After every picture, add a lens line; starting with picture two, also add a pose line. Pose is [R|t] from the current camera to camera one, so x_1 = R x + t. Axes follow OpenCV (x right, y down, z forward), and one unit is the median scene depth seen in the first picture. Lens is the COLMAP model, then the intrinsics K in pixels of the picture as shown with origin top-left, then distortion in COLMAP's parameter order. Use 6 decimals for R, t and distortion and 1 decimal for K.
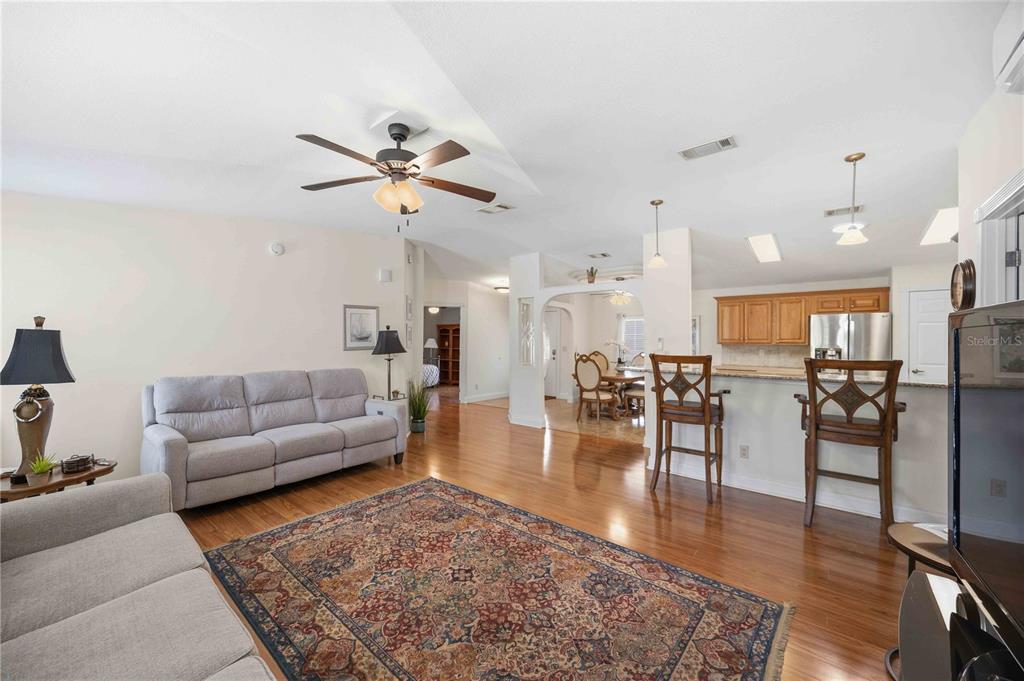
lens RADIAL K [[392.6, 0, 512.0], [0, 392.6, 340.5], [0, 0, 1]] dist [-0.001769, -0.000102]
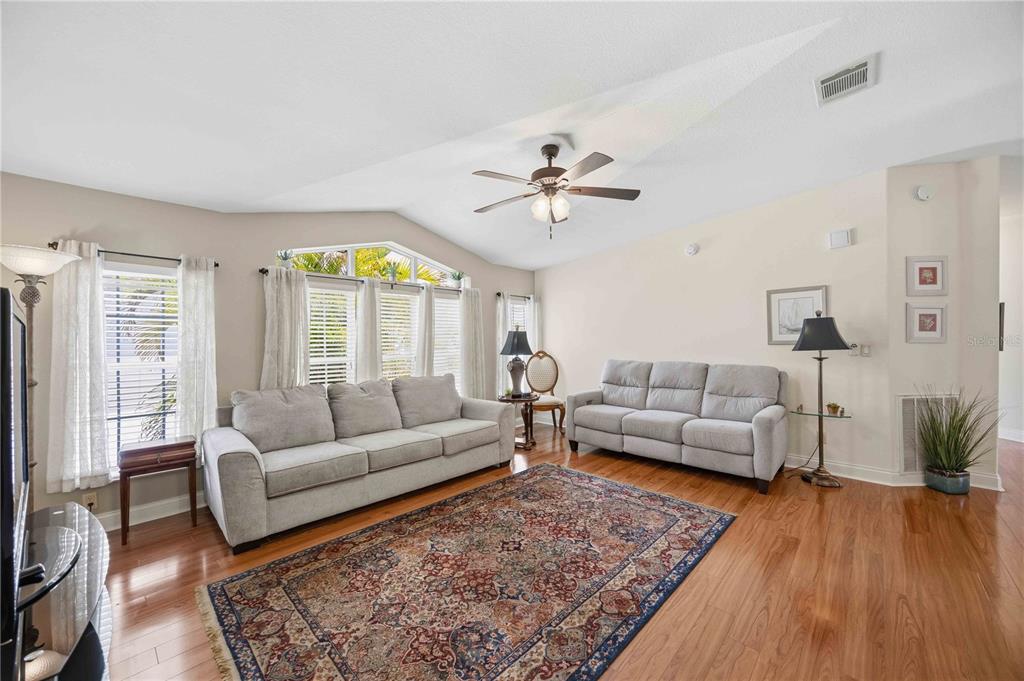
lens RADIAL K [[390.4, 0, 508.4], [0, 390.4, 337.9], [0, 0, 1]] dist [-0.002748, -0.000147]
pose [[-0.074196, -0.002208, -0.997241, 0.645031], [0.009224, 0.999953, -0.002900, 0.010999], [0.997201, -0.009413, -0.074172, 0.718932]]
